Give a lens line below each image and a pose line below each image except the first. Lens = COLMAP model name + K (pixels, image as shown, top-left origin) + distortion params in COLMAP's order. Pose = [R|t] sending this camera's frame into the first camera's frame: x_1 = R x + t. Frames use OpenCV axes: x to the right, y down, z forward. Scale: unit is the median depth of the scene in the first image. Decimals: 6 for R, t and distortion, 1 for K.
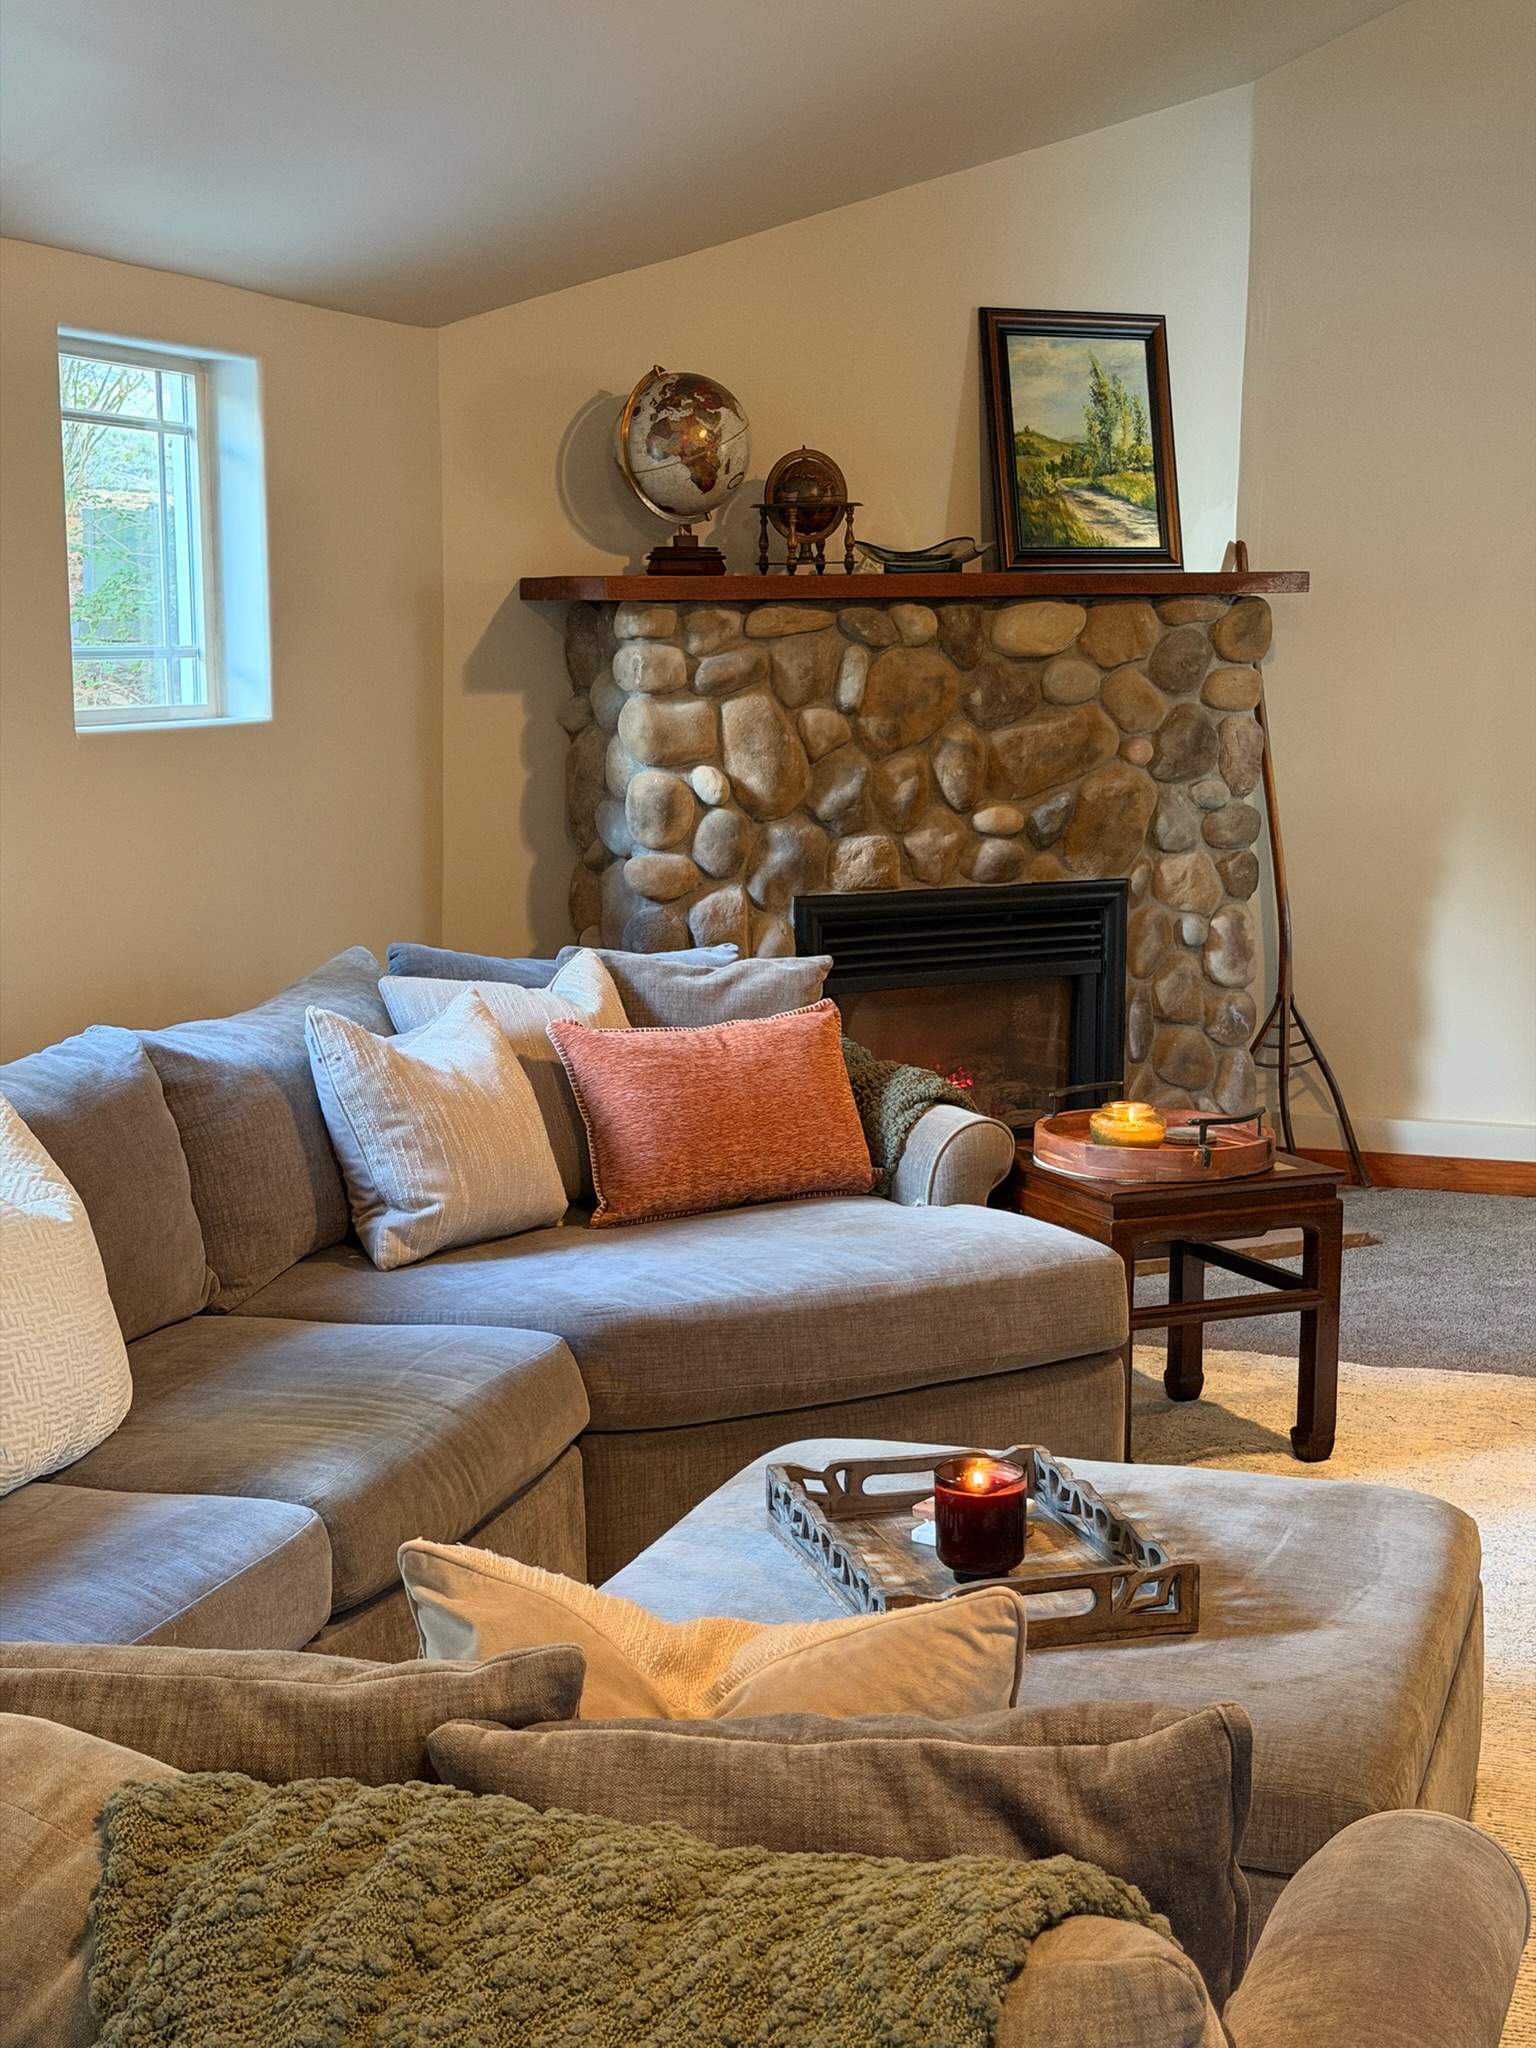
lens RADIAL K [[2880.9, 0, 768.0], [0, 2880.9, 1024.0], [0, 0, 1]] dist [0.142455, -0.047936]
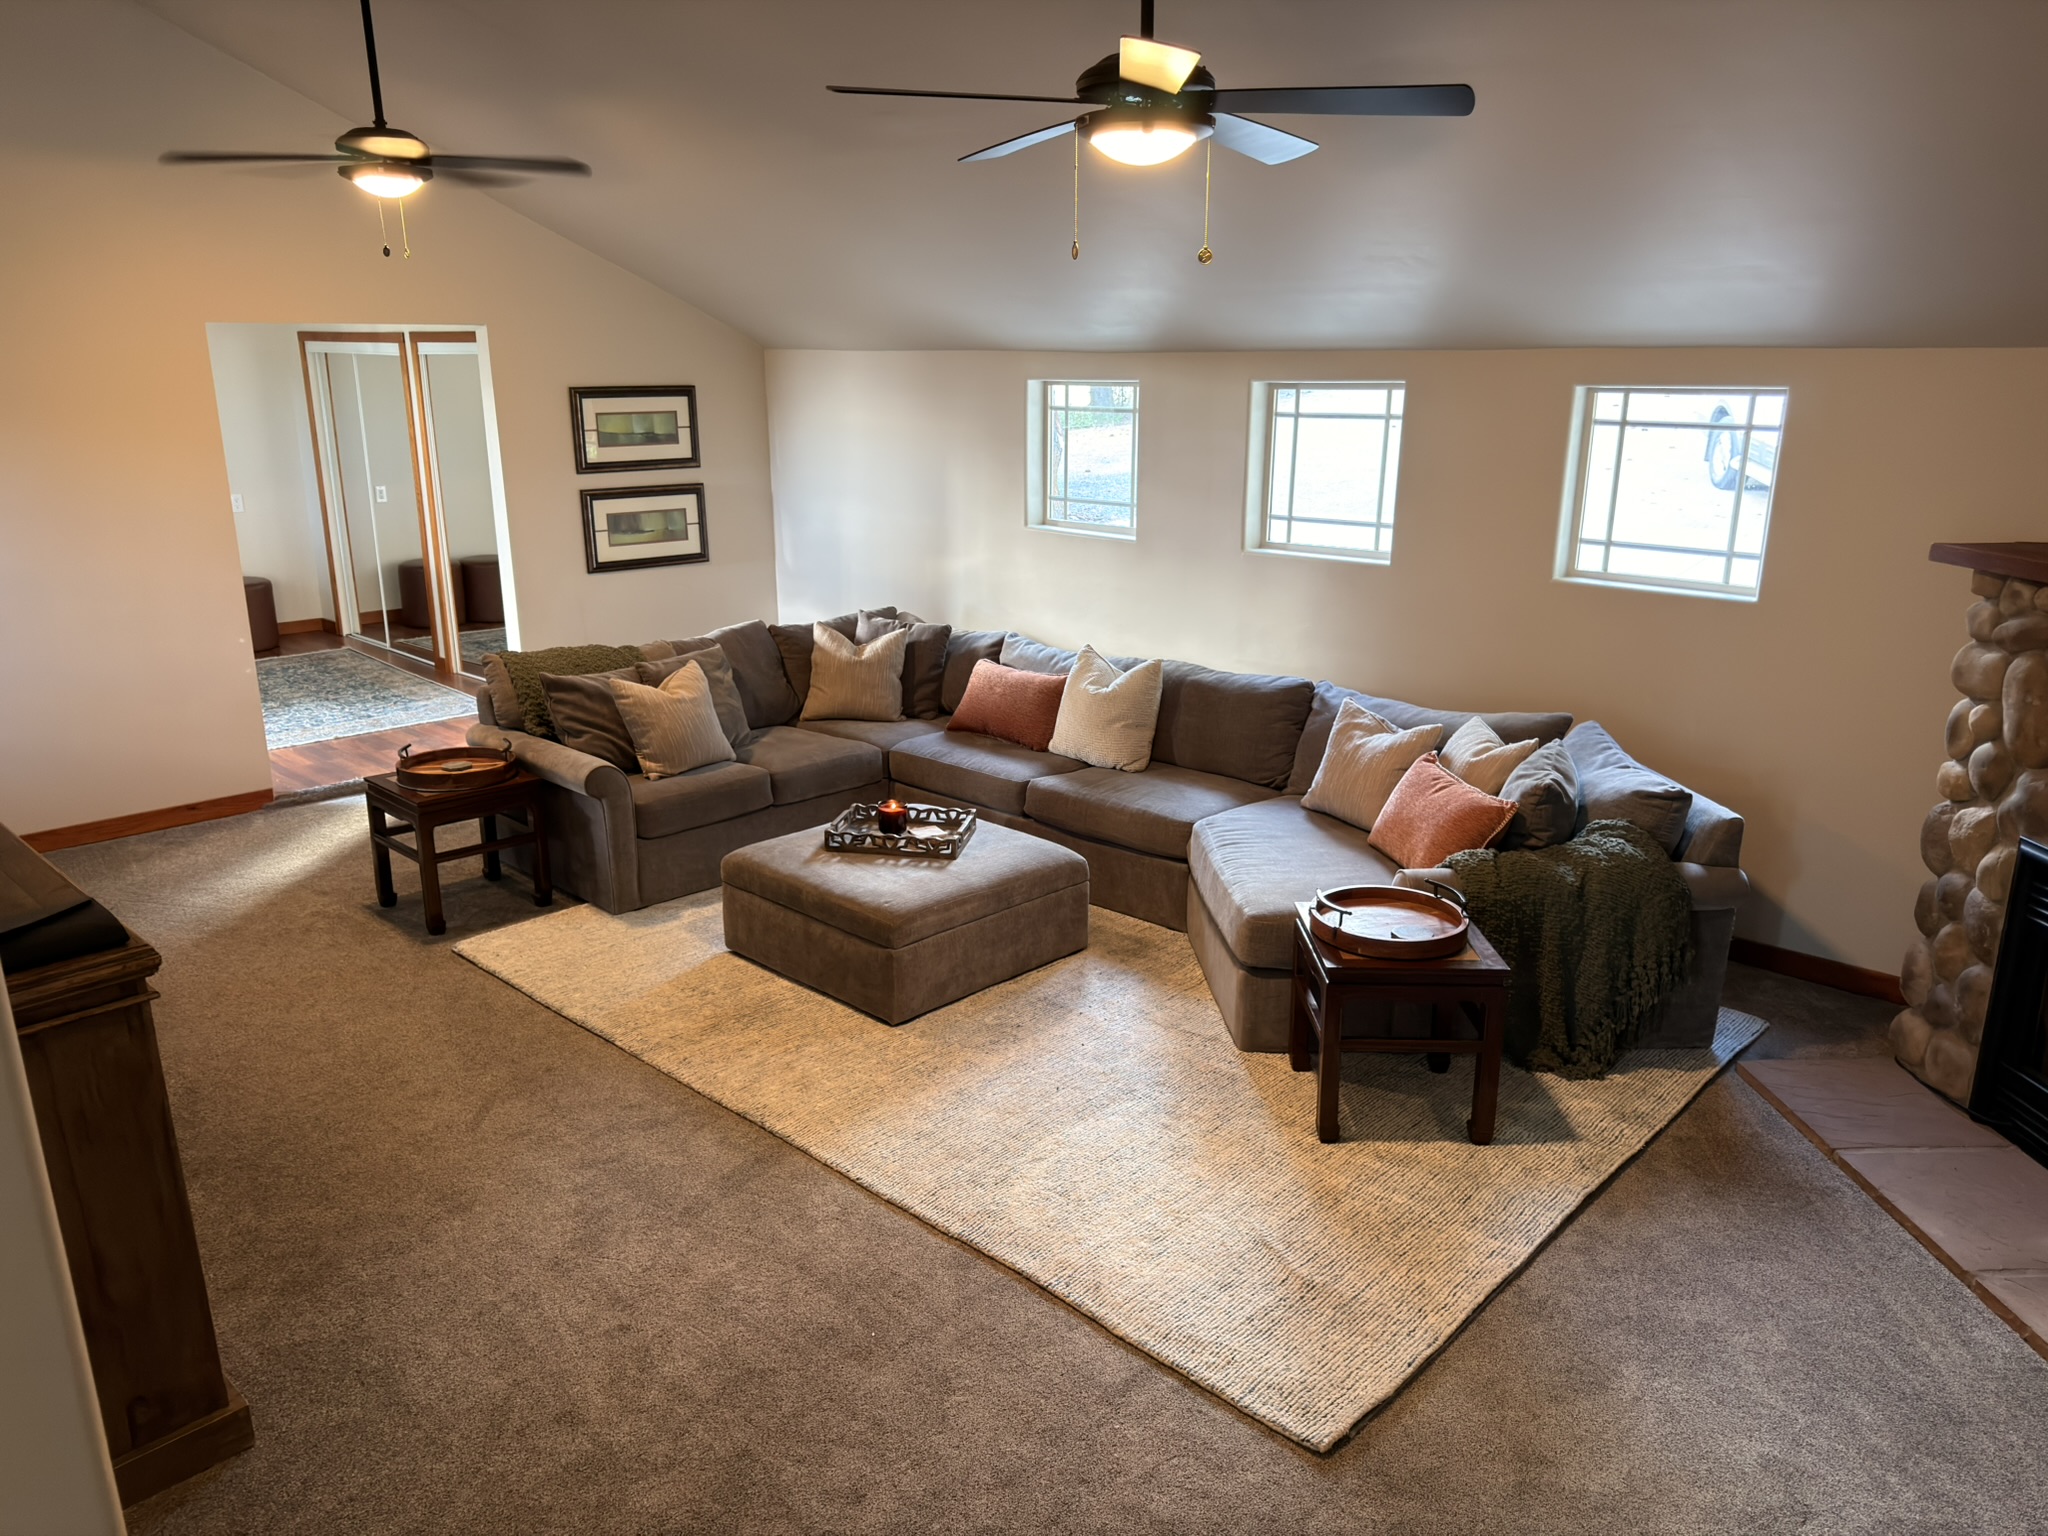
lens RADIAL K [[1459.0, 0, 1024.0], [0, 1459.0, 768.0], [0, 0, 1]] dist [0.142725, -0.180623]
pose [[-0.423187, 0.243659, -0.872664, 0.704955], [-0.135474, 0.935317, 0.326848, -0.214192], [0.895857, 0.256541, -0.362804, 0.856317]]
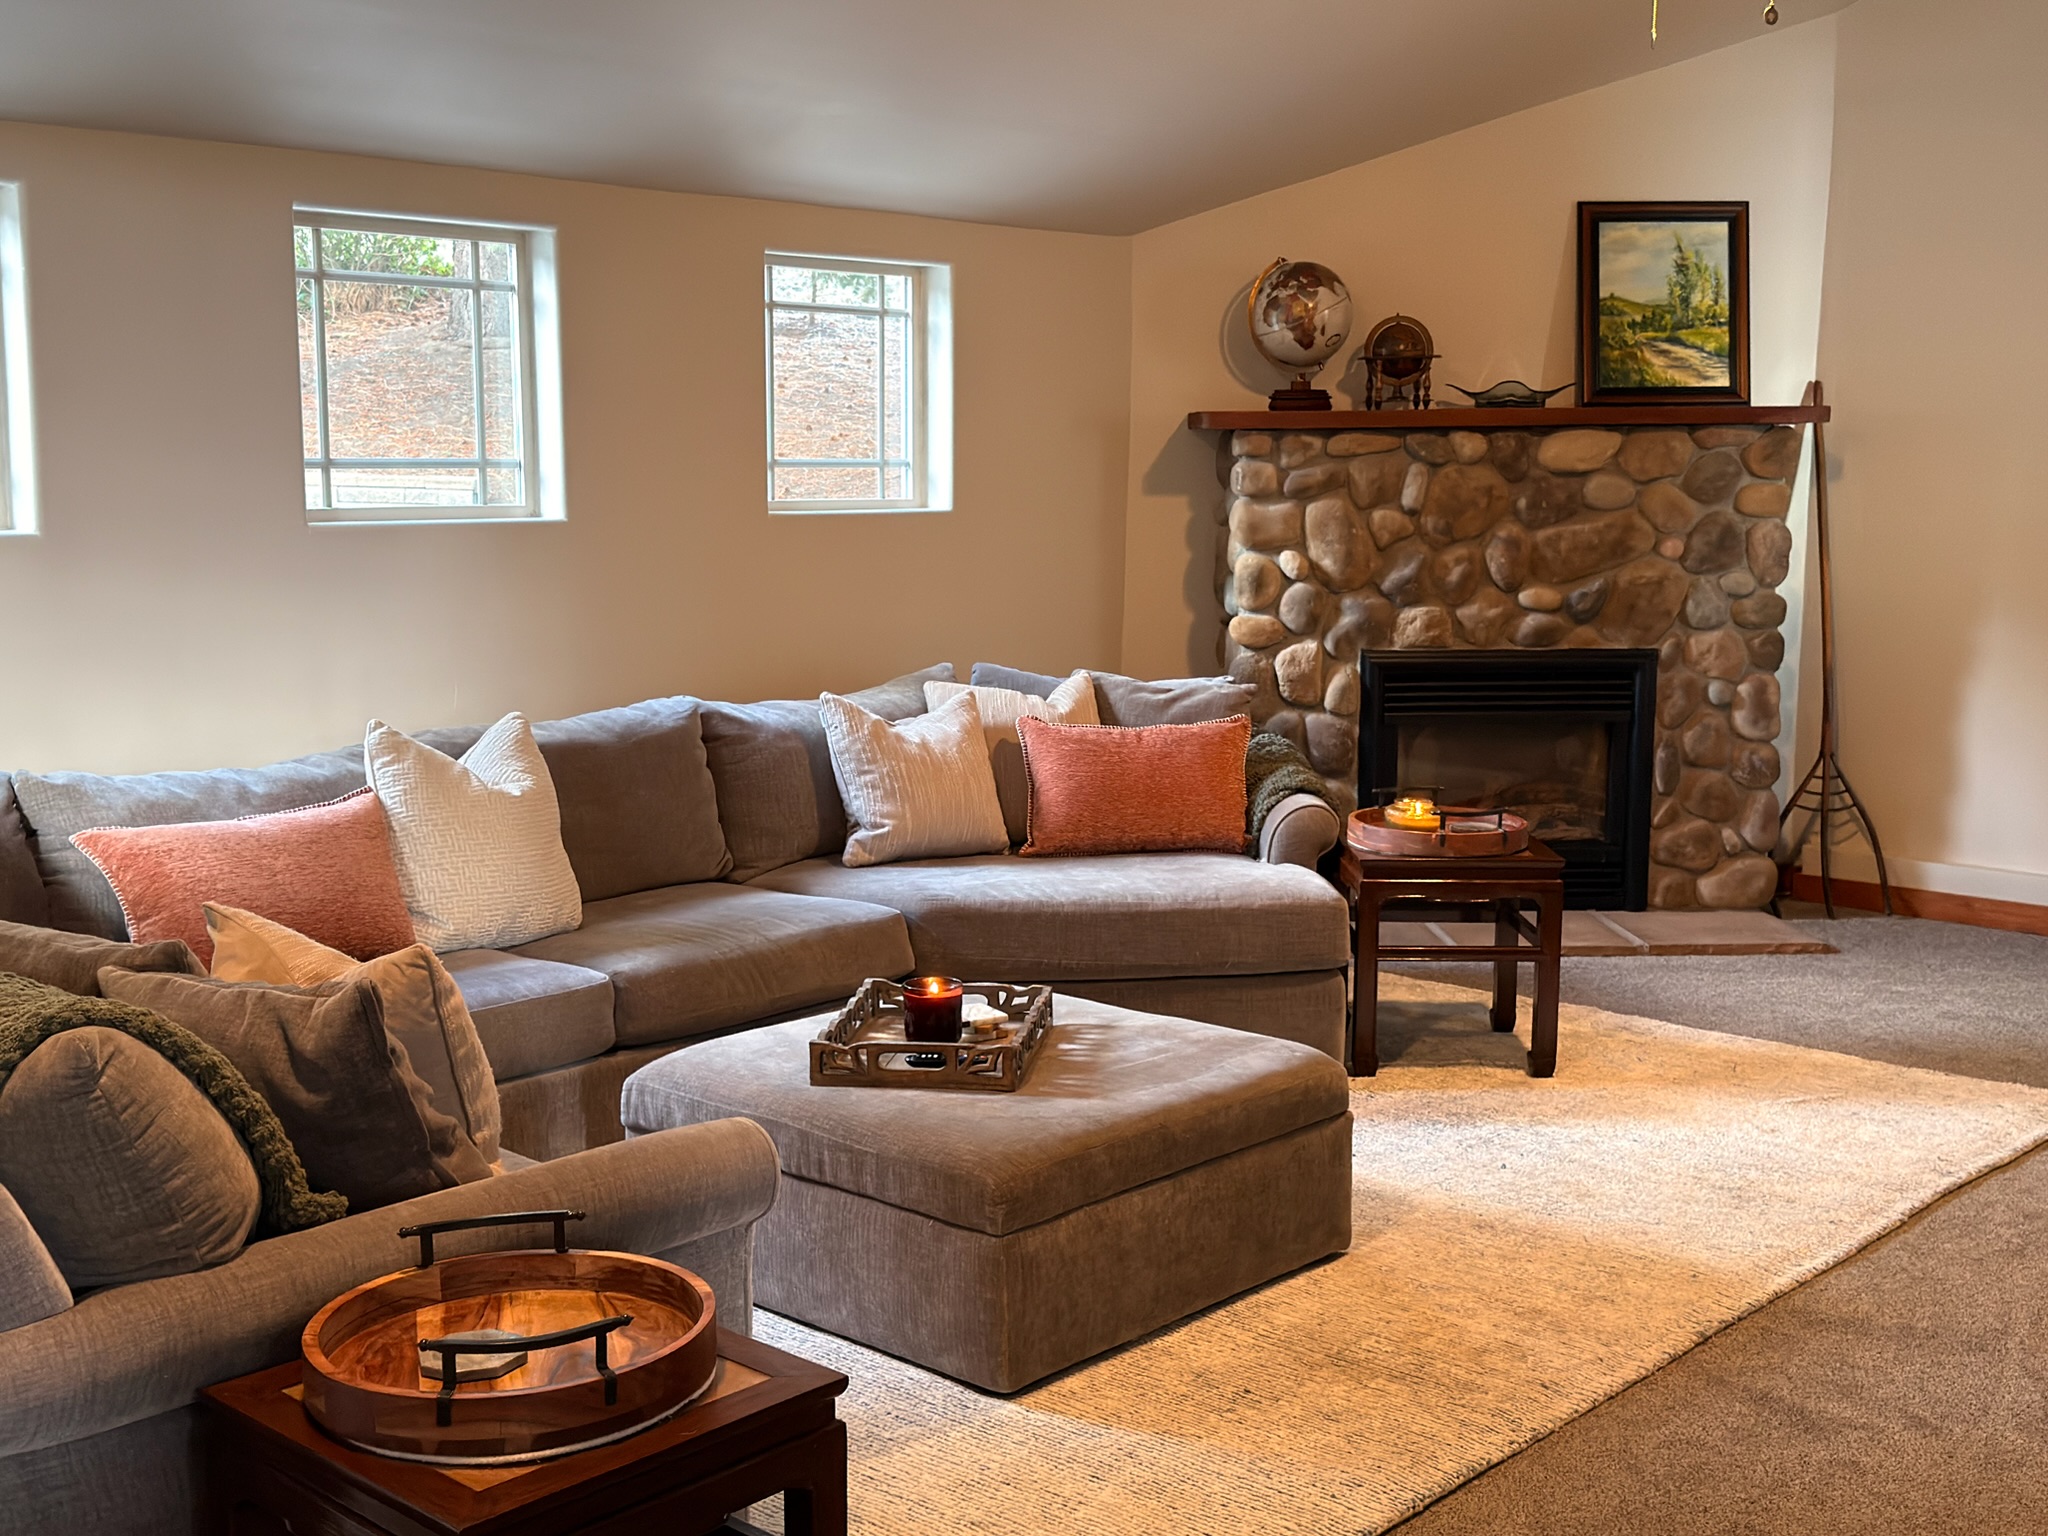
lens RADIAL K [[2397.9, 0, 1024.0], [0, 2397.9, 768.0], [0, 0, 1]] dist [0.177409, -0.314201]
pose [[0.915298, 0.060544, -0.398200, 0.316031], [-0.063501, 0.997965, 0.005773, 0.014005], [0.397739, 0.020002, 0.917280, -0.086852]]
